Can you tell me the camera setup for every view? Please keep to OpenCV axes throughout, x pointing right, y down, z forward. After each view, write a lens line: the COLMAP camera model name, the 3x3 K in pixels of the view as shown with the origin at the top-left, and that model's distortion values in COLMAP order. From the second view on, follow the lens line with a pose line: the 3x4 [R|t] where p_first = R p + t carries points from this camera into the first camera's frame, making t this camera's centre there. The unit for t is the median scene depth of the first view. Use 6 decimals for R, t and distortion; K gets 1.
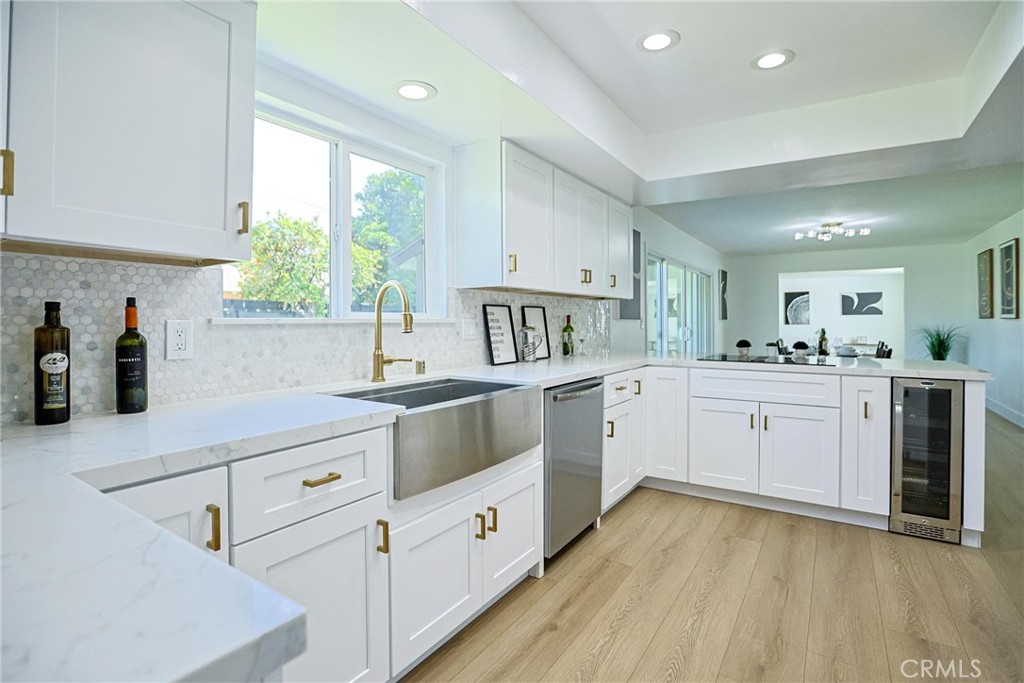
lens RADIAL K [[500.5, 0, 497.0], [0, 500.5, 320.7], [0, 0, 1]] dist [-0.058607, 0.020747]
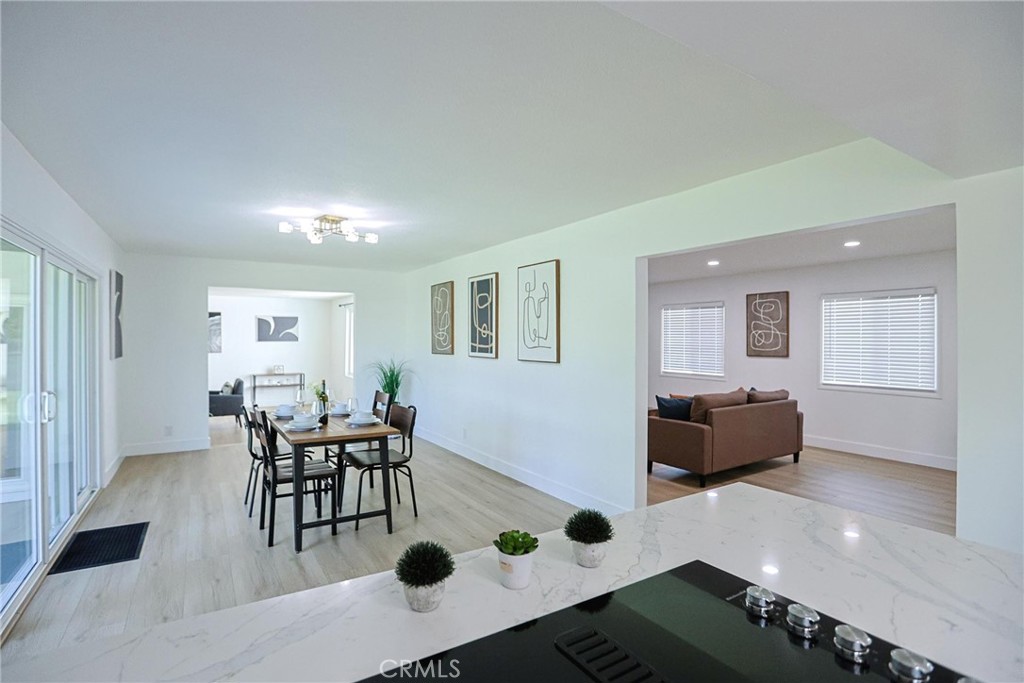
lens RADIAL K [[503.6, 0, 509.8], [0, 503.6, 336.8], [0, 0, 1]] dist [-0.059349, 0.027537]
pose [[0.403242, 0.003418, 0.915087, 0.182176], [-0.001547, 0.999994, -0.003054, -0.040251], [-0.915092, -0.000184, 0.403245, 0.538887]]
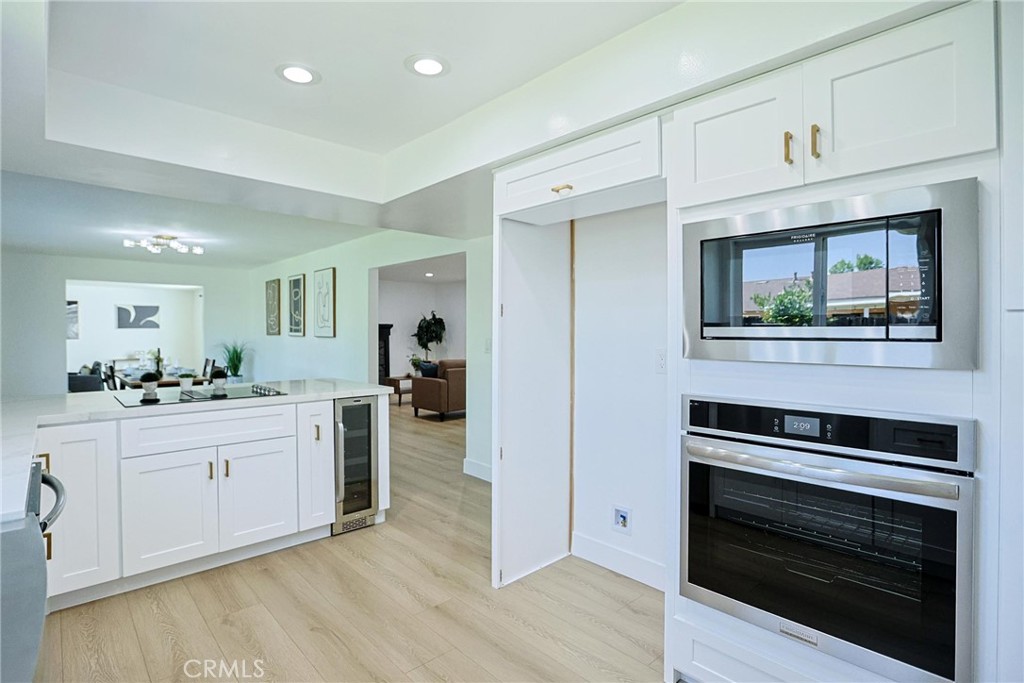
lens RADIAL K [[503.6, 0, 509.8], [0, 503.6, 336.8], [0, 0, 1]] dist [-0.059349, 0.027537]
pose [[0.216755, -0.012114, 0.976151, -0.099519], [-0.000976, 0.999920, 0.012625, -0.019104], [-0.976226, -0.003689, 0.216726, 0.156494]]
